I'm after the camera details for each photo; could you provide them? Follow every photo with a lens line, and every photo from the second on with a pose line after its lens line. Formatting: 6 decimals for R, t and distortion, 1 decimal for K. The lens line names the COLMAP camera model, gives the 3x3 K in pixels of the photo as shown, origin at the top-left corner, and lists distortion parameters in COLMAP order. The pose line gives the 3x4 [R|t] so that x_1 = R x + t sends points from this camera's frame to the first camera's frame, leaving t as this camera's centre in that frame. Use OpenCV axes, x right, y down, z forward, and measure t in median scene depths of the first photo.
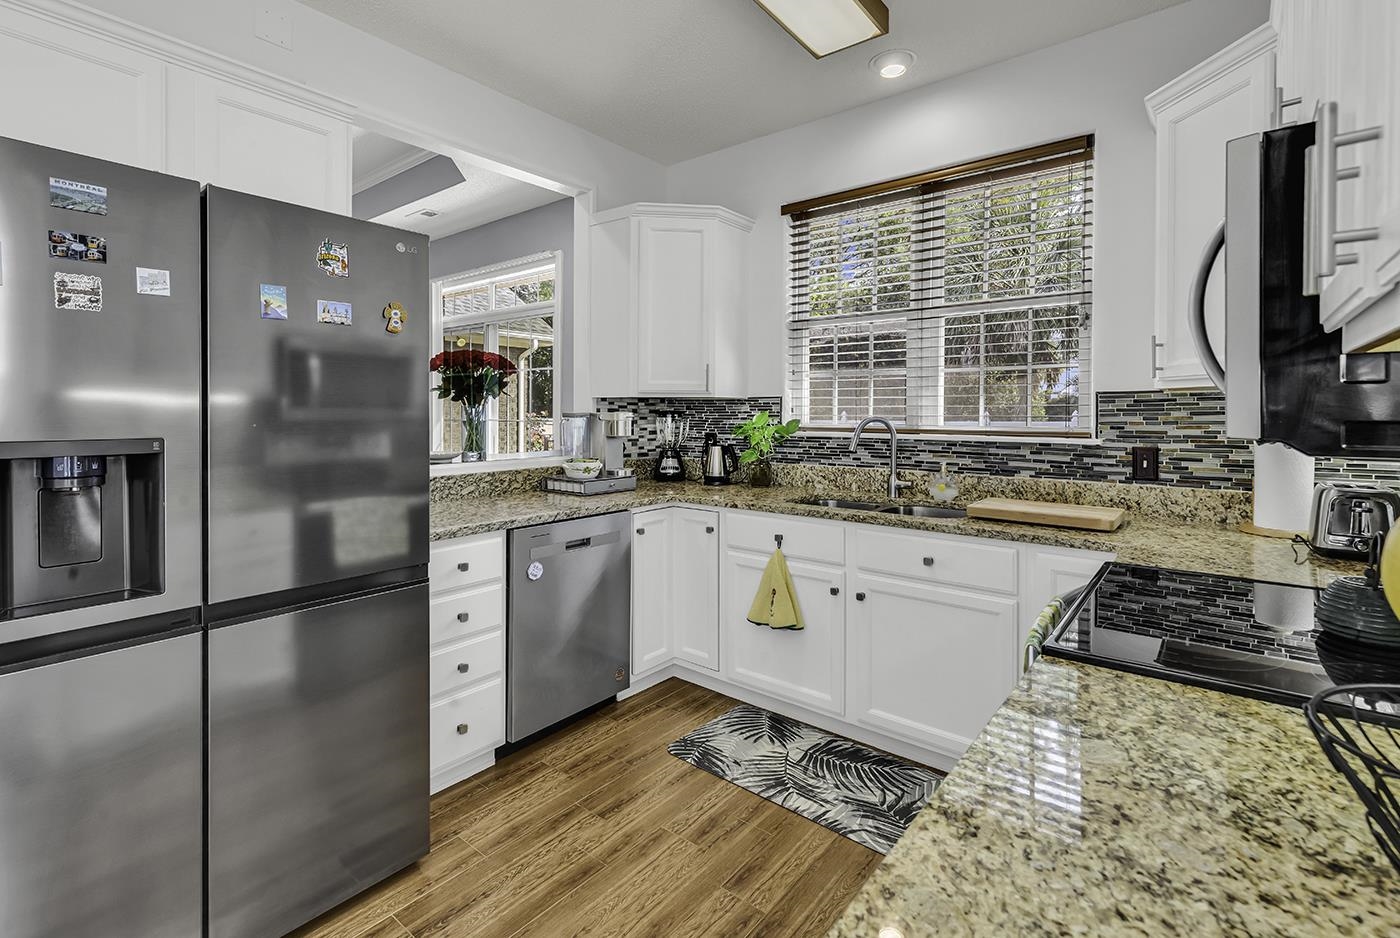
lens RADIAL K [[641.5, 0, 700.5], [0, 641.5, 413.7], [0, 0, 1]] dist [0.000808, -0.000192]
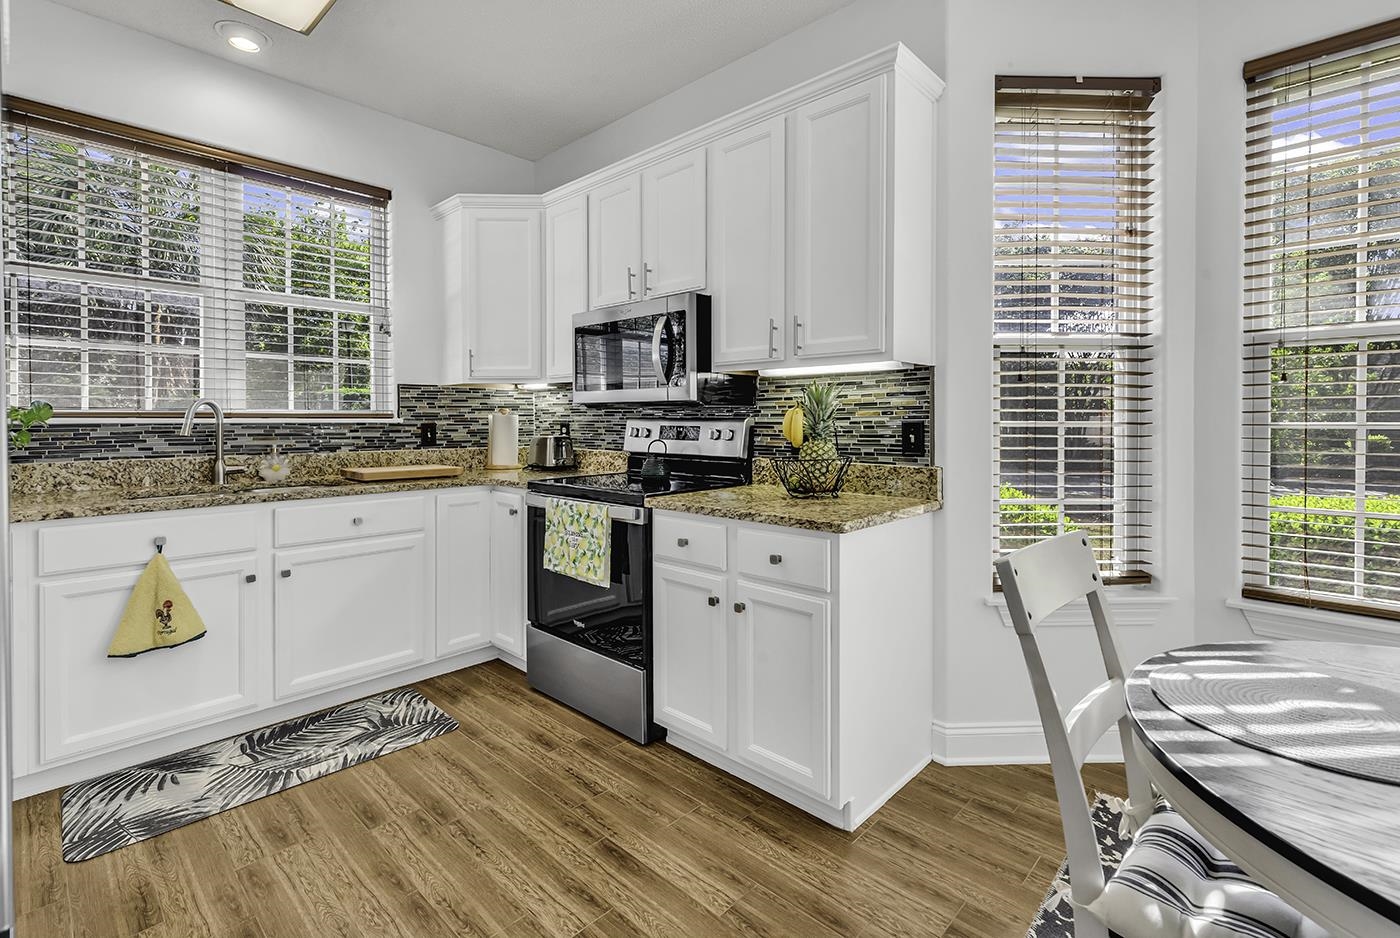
lens RADIAL K [[641.5, 0, 700.5], [0, 641.5, 413.7], [0, 0, 1]] dist [0.000808, -0.000192]
pose [[0.081811, 0.006058, 0.996629, -0.688062], [0.001237, 0.999980, -0.006180, 0.038645], [-0.996647, 0.001738, 0.081802, 0.255422]]
